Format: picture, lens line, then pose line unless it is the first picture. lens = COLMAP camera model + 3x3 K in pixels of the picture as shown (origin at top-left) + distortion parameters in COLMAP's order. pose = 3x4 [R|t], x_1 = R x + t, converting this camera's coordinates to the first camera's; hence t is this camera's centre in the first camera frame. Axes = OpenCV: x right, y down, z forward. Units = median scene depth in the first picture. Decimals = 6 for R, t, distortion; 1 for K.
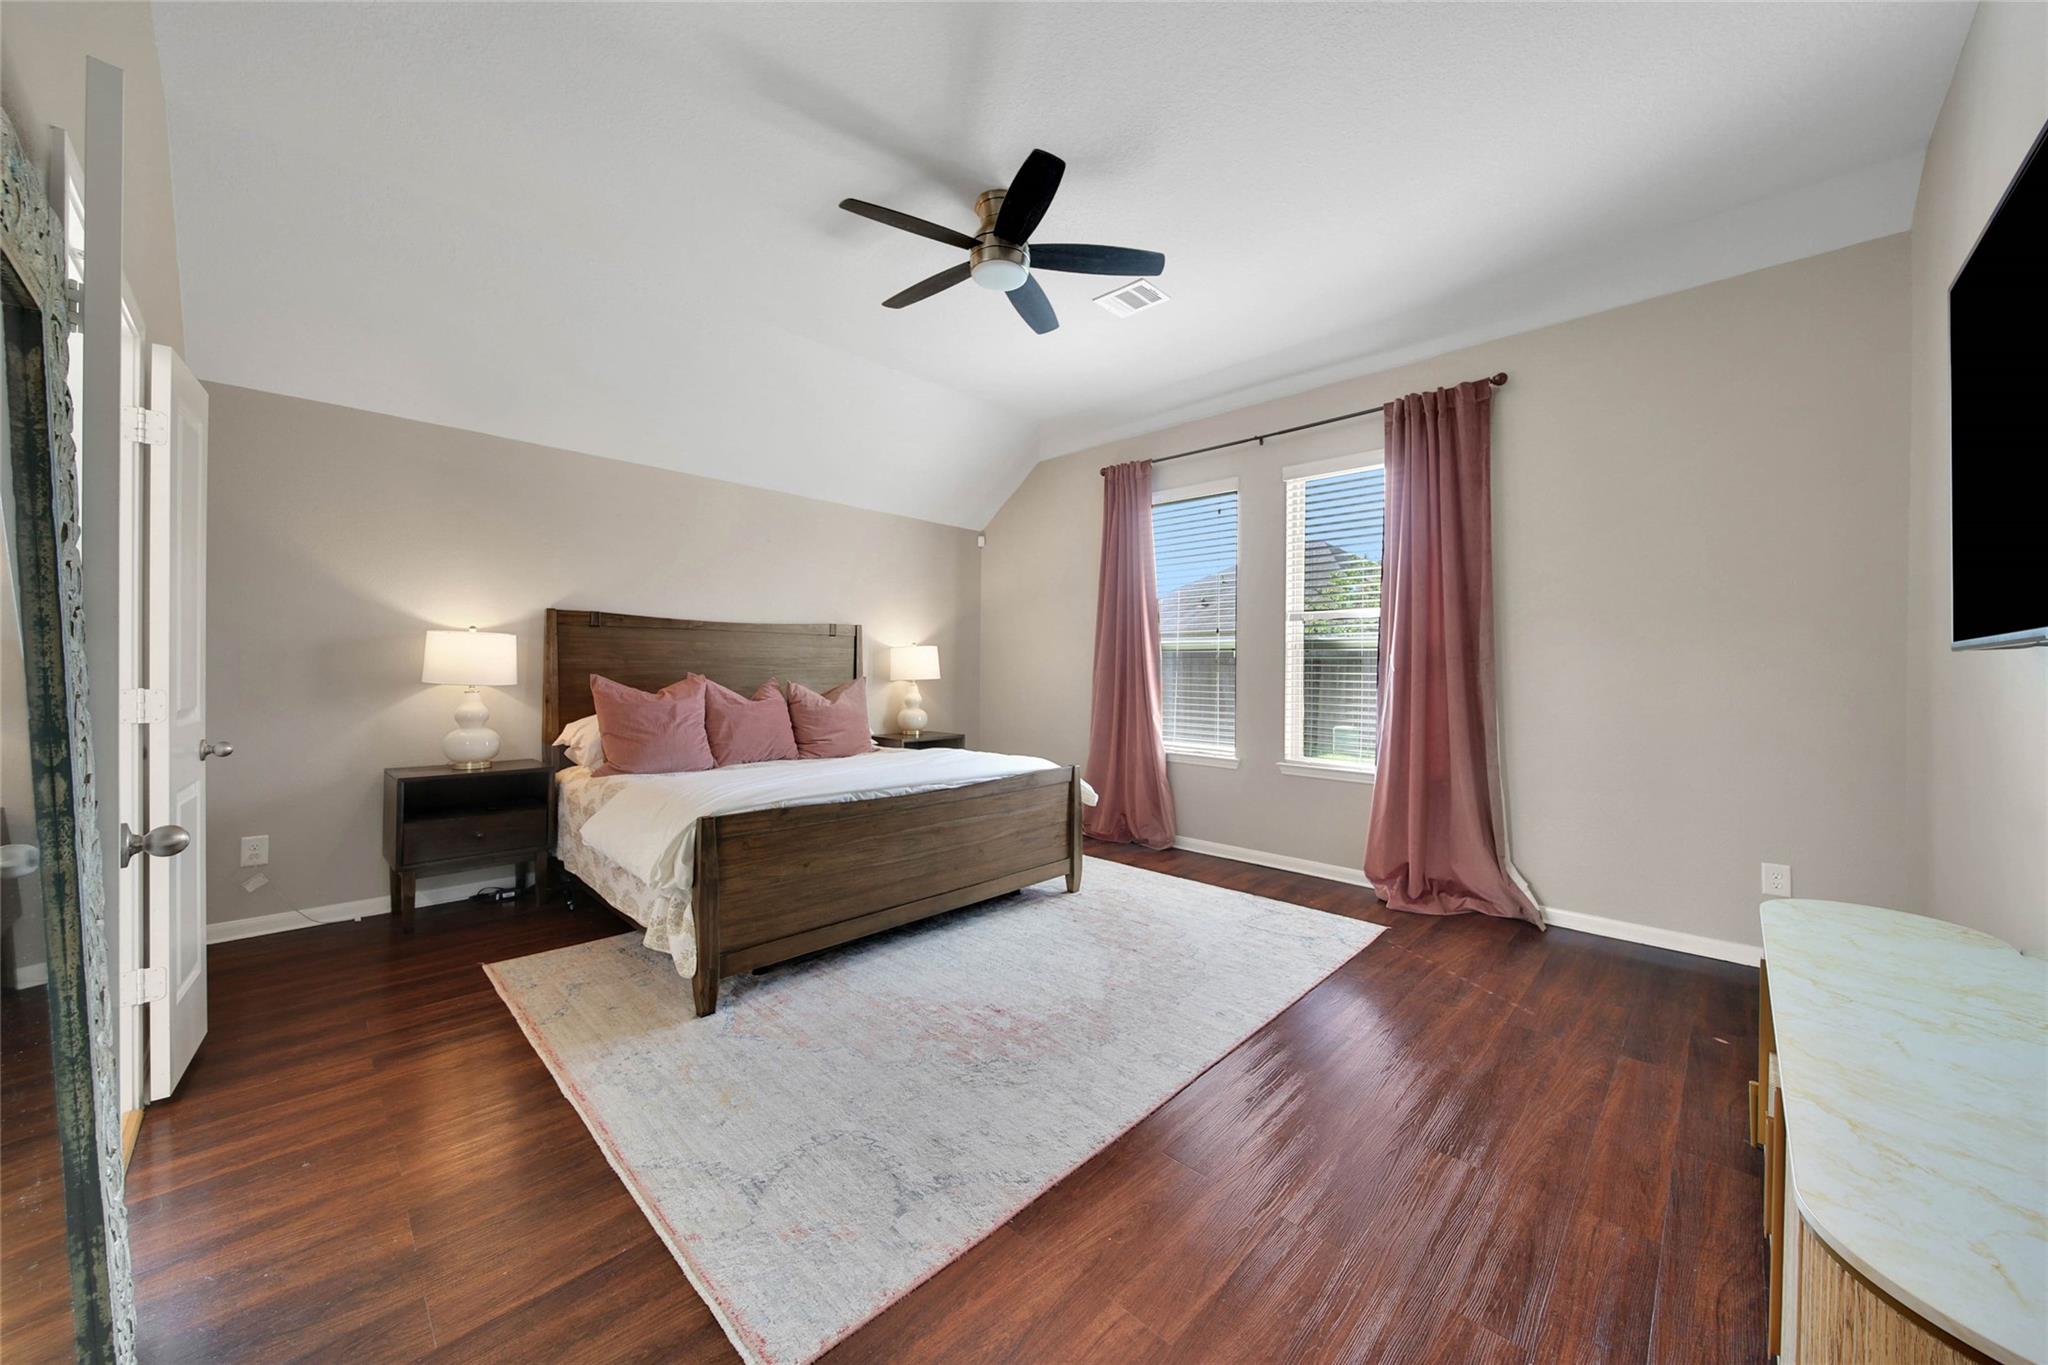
lens RADIAL K [[726.6, 0, 1020.0], [0, 726.6, 670.4], [0, 0, 1]] dist [0.001148, -0.000088]
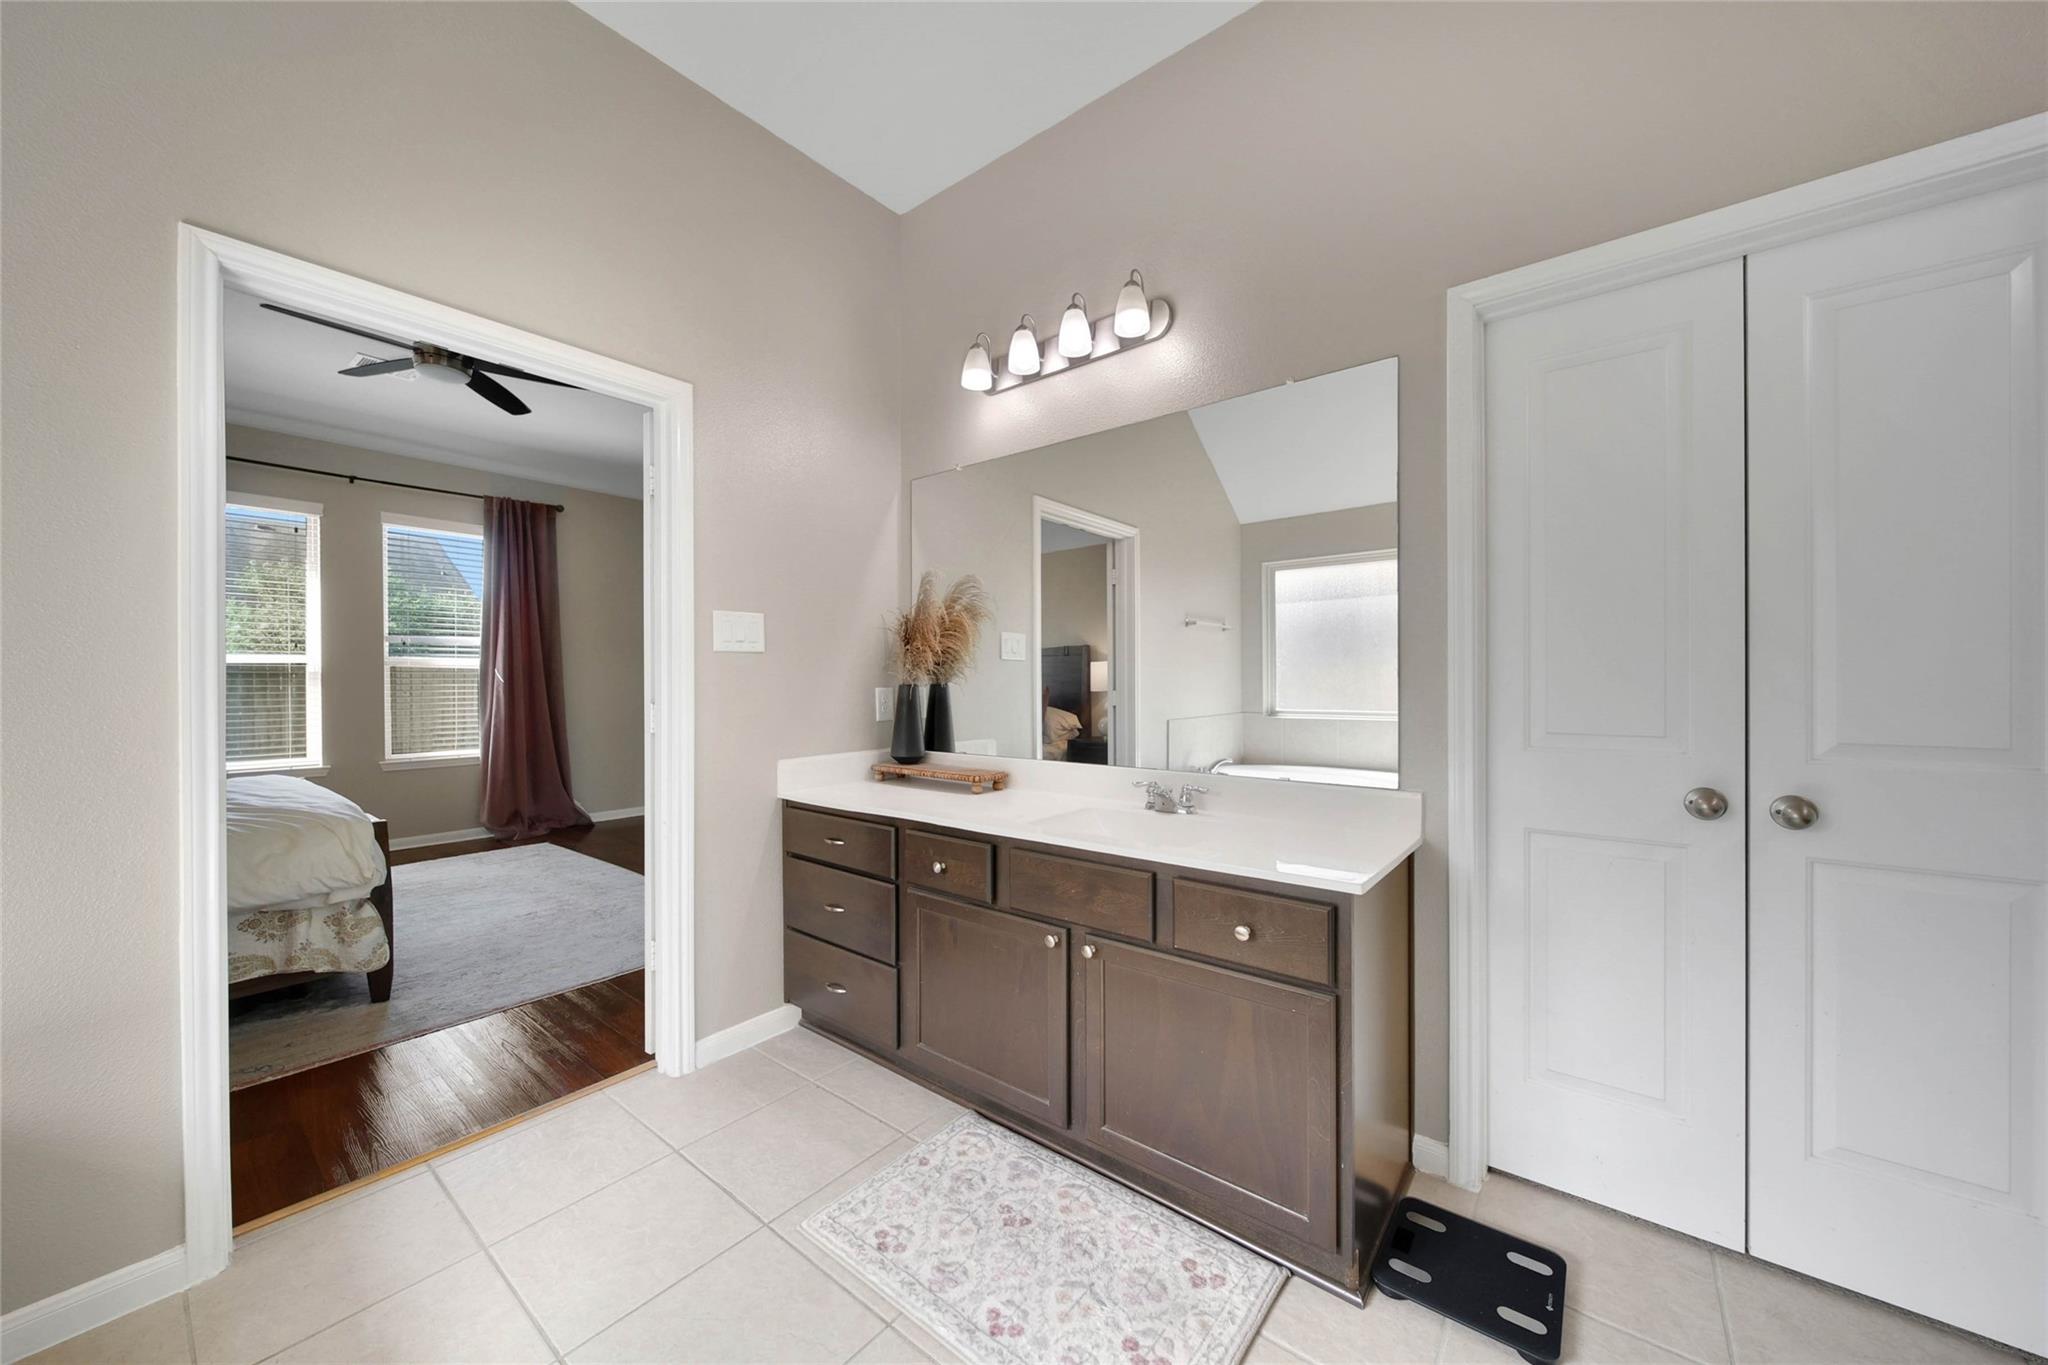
lens RADIAL K [[728.1, 0, 1044.9], [0, 728.1, 686.2], [0, 0, 1]] dist [-0.001755, -0.001906]
pose [[-0.114170, -0.021080, 0.993238, -1.265062], [0.006105, 0.999741, 0.021920, -0.020503], [-0.993443, 0.008566, -0.114011, 0.092600]]
